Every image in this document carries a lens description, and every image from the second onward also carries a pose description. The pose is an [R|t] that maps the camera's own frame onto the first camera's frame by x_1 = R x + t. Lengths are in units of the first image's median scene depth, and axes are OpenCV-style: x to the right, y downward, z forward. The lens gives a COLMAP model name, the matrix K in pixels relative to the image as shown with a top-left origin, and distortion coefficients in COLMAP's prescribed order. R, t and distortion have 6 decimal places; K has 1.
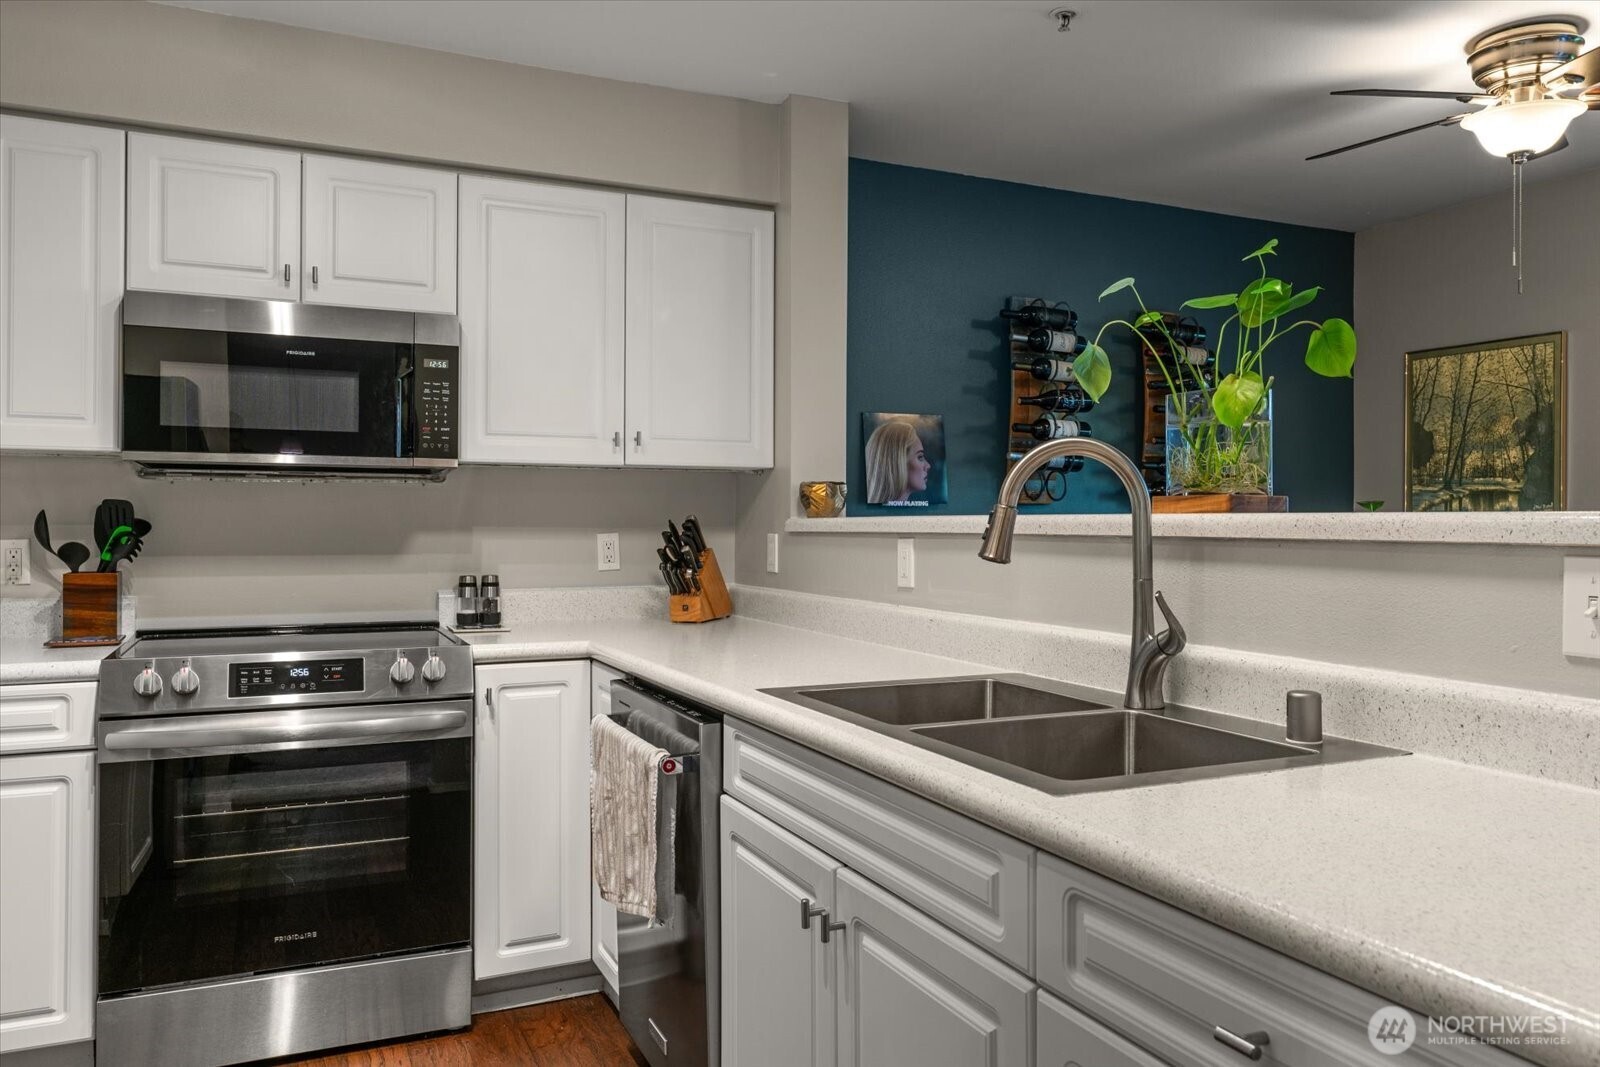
lens RADIAL K [[1135.5, 0, 790.4], [0, 1135.5, 510.5], [0, 0, 1]] dist [-0.004719, 0.006499]
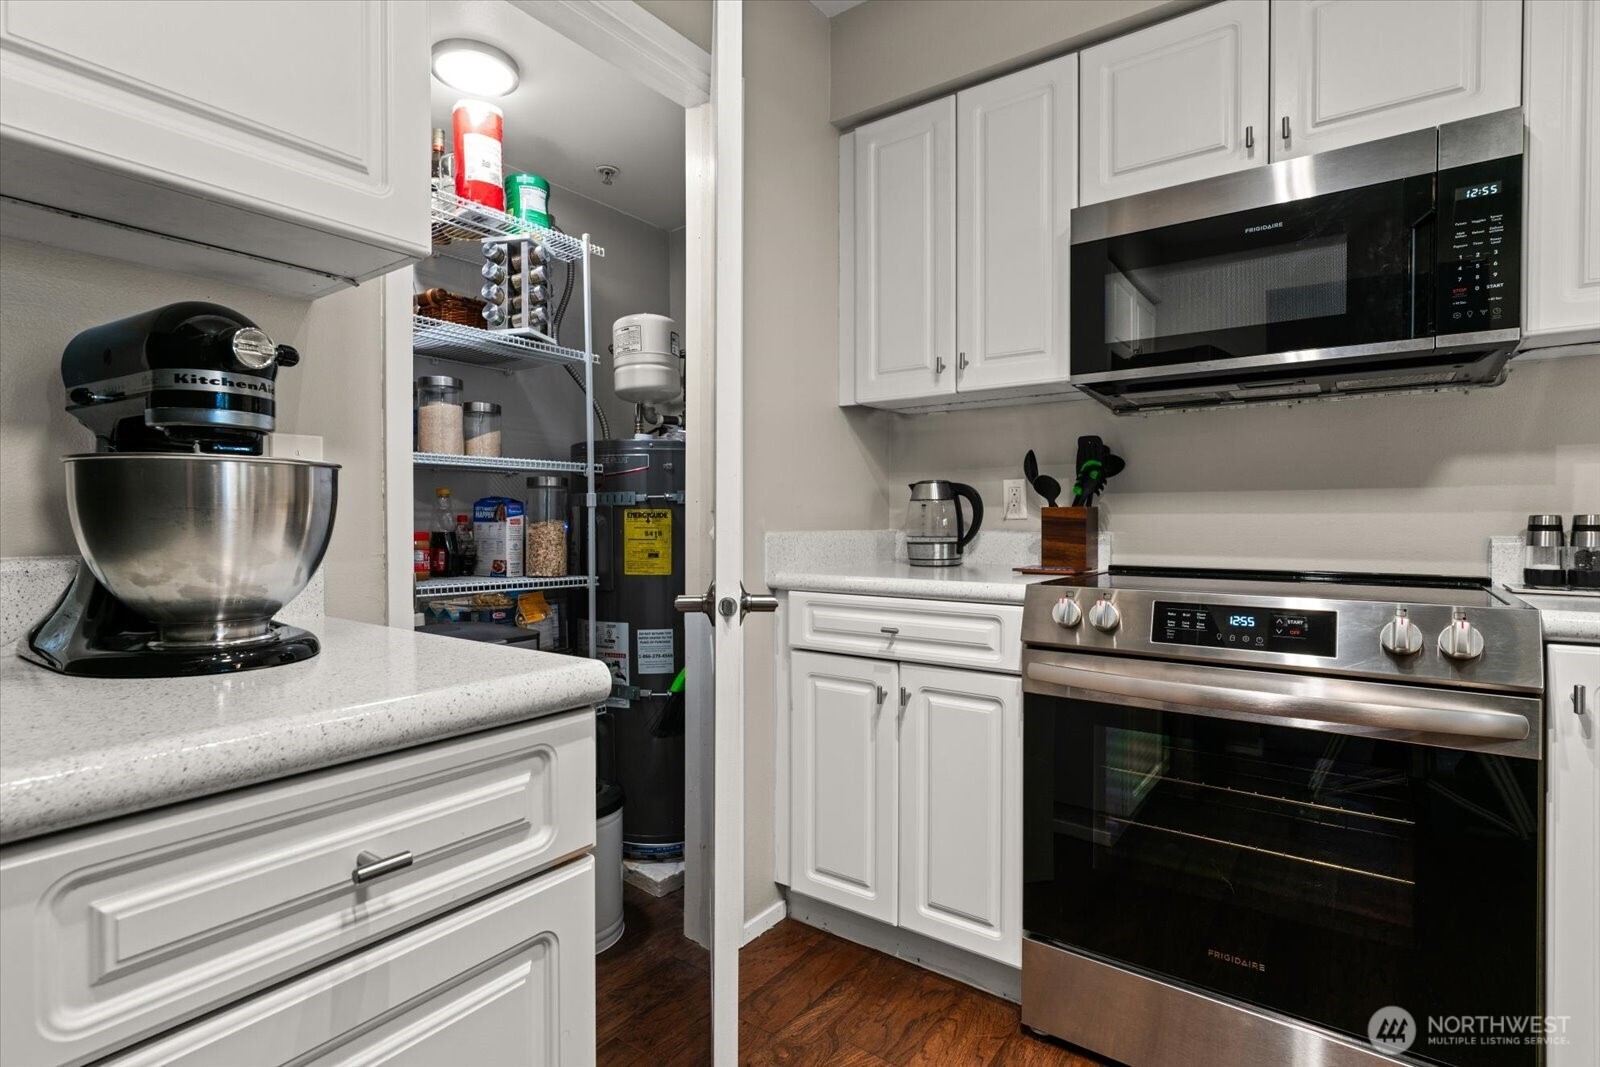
lens RADIAL K [[790.5, 0, 794.4], [0, 790.5, 530.2], [0, 0, 1]] dist [-0.006633, 0.004316]
pose [[0.486810, 0.009086, -0.873460, -0.104470], [0.012278, 0.999776, 0.017243, 0.062593], [0.873421, -0.019119, 0.486590, 0.437630]]
